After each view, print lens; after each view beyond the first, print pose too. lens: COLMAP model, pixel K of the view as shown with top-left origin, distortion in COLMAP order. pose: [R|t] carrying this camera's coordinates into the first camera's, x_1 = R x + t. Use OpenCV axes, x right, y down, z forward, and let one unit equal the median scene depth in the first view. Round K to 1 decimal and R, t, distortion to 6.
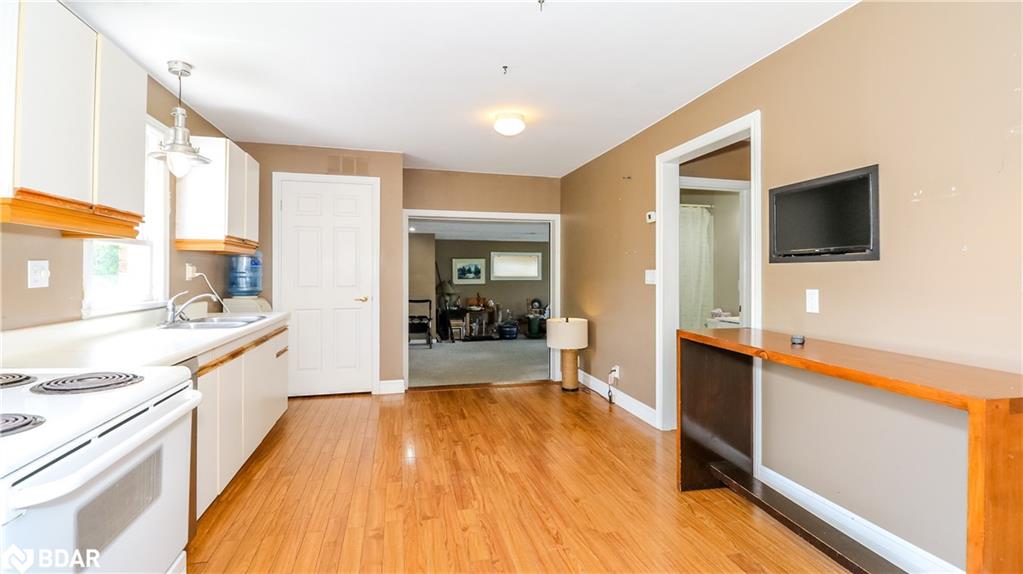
lens RADIAL K [[478.7, 0, 513.0], [0, 478.7, 276.1], [0, 0, 1]] dist [0.001008, -0.003074]
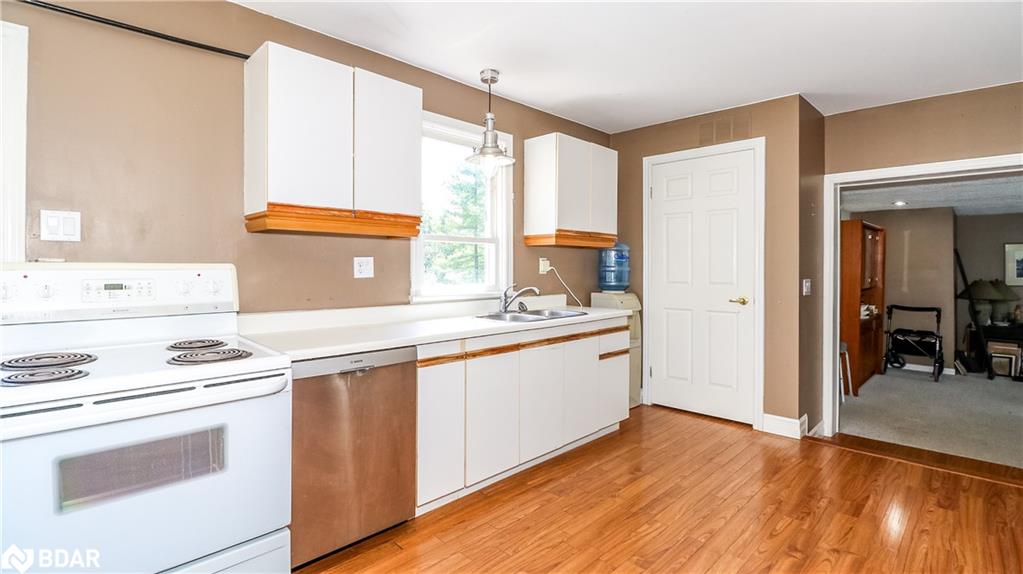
lens RADIAL K [[478.7, 0, 518.6], [0, 478.7, 271.9], [0, 0, 1]] dist [0.001008, -0.003074]
pose [[0.524405, 0.008165, -0.851430, 0.175470], [-0.005979, 0.999965, 0.005907, -0.001213], [0.851448, 0.001993, 0.524435, 0.334882]]
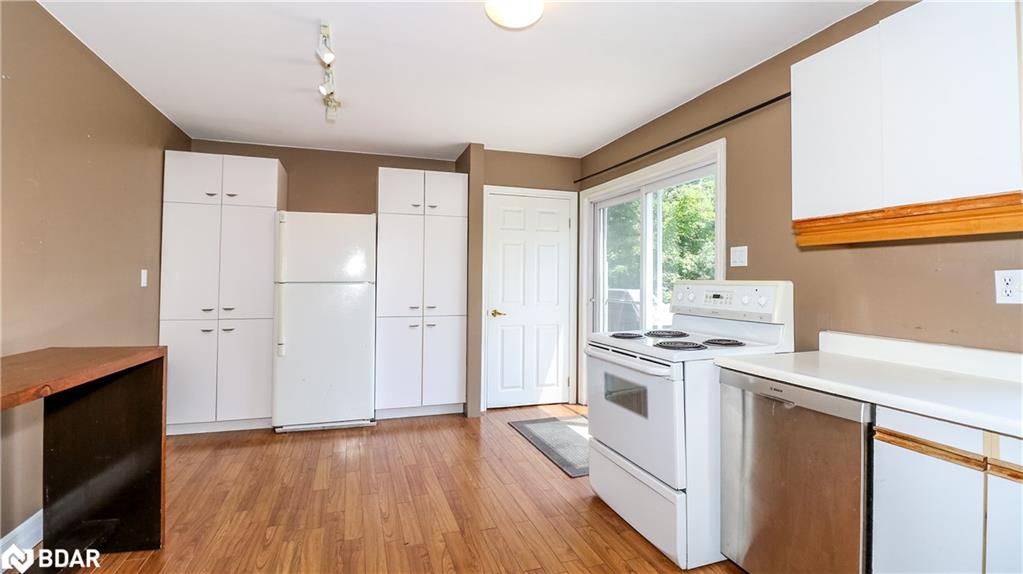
lens RADIAL K [[478.7, 0, 511.4], [0, 478.7, 280.3], [0, 0, 1]] dist [0.001008, -0.003074]
pose [[-0.996202, -0.008902, -0.086620, -0.049845], [-0.009459, 0.999937, 0.006017, -0.006159], [0.086561, 0.006814, -0.996223, 0.867611]]
